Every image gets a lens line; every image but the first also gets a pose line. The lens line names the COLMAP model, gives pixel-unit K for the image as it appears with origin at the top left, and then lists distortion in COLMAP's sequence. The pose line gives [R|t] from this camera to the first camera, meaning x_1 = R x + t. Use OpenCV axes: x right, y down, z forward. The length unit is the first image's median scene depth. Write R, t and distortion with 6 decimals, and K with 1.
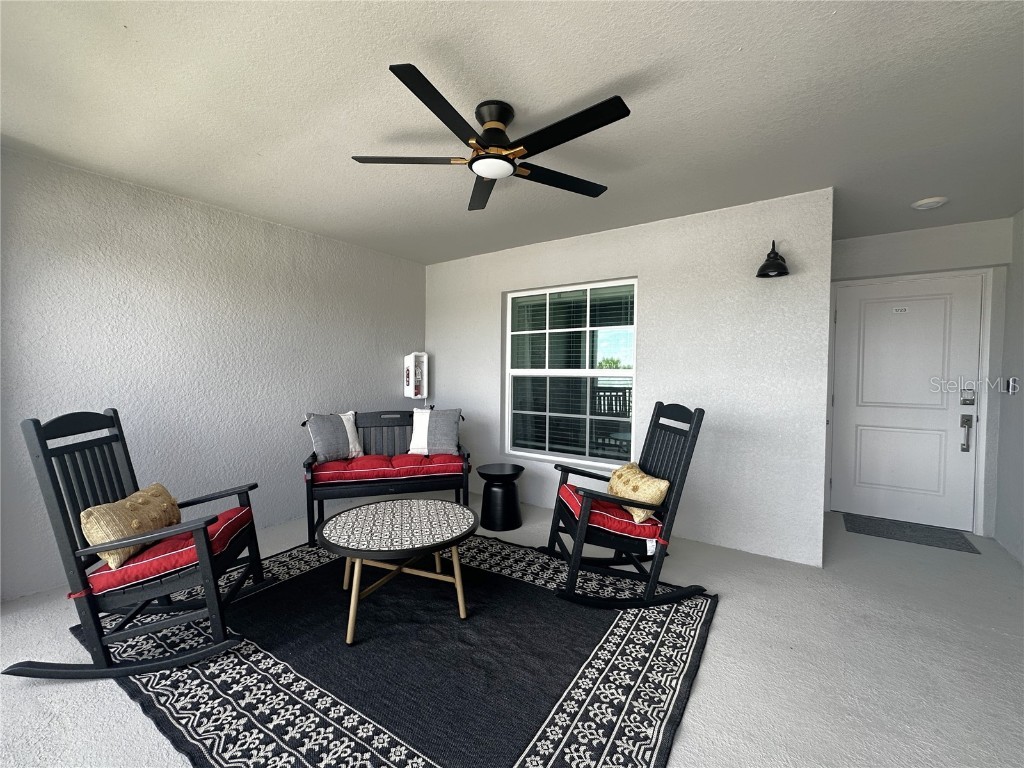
lens RADIAL K [[421.0, 0, 519.6], [0, 421.0, 387.1], [0, 0, 1]] dist [-0.002297, 0.000369]
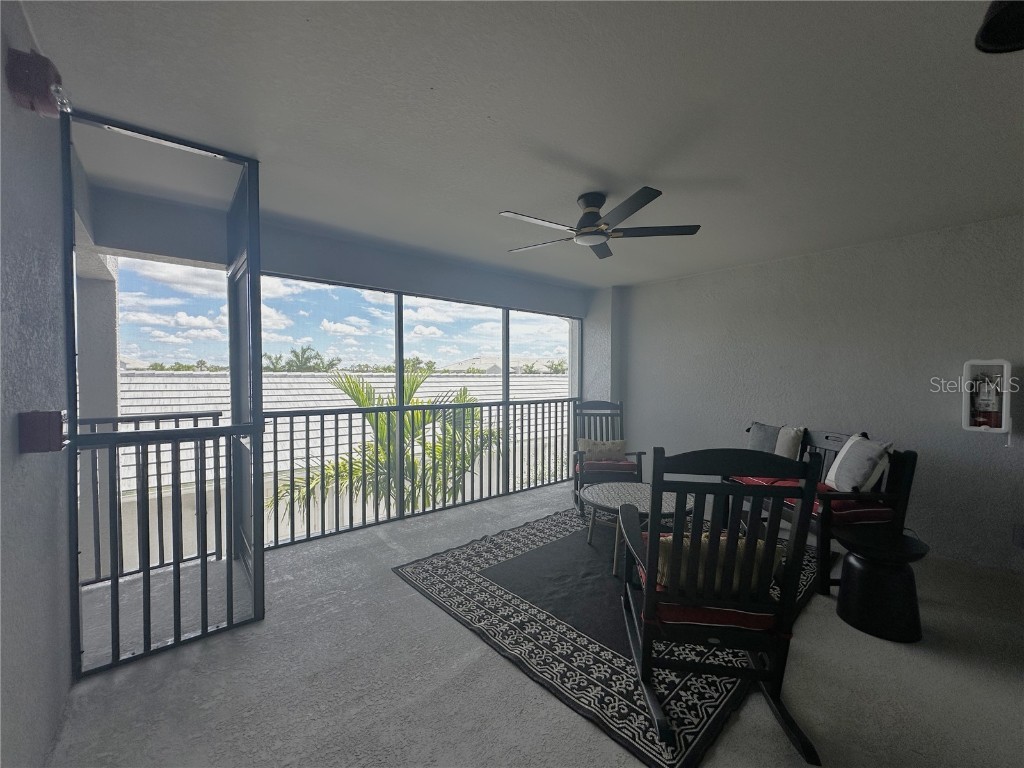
lens RADIAL K [[421.0, 0, 515.7], [0, 421.0, 384.4], [0, 0, 1]] dist [-0.002297, 0.000369]
pose [[-0.250827, 0.012789, -0.967947, 1.289047], [-0.050017, 0.998406, 0.026153, -0.062045], [0.966739, 0.054974, -0.249788, 1.075192]]
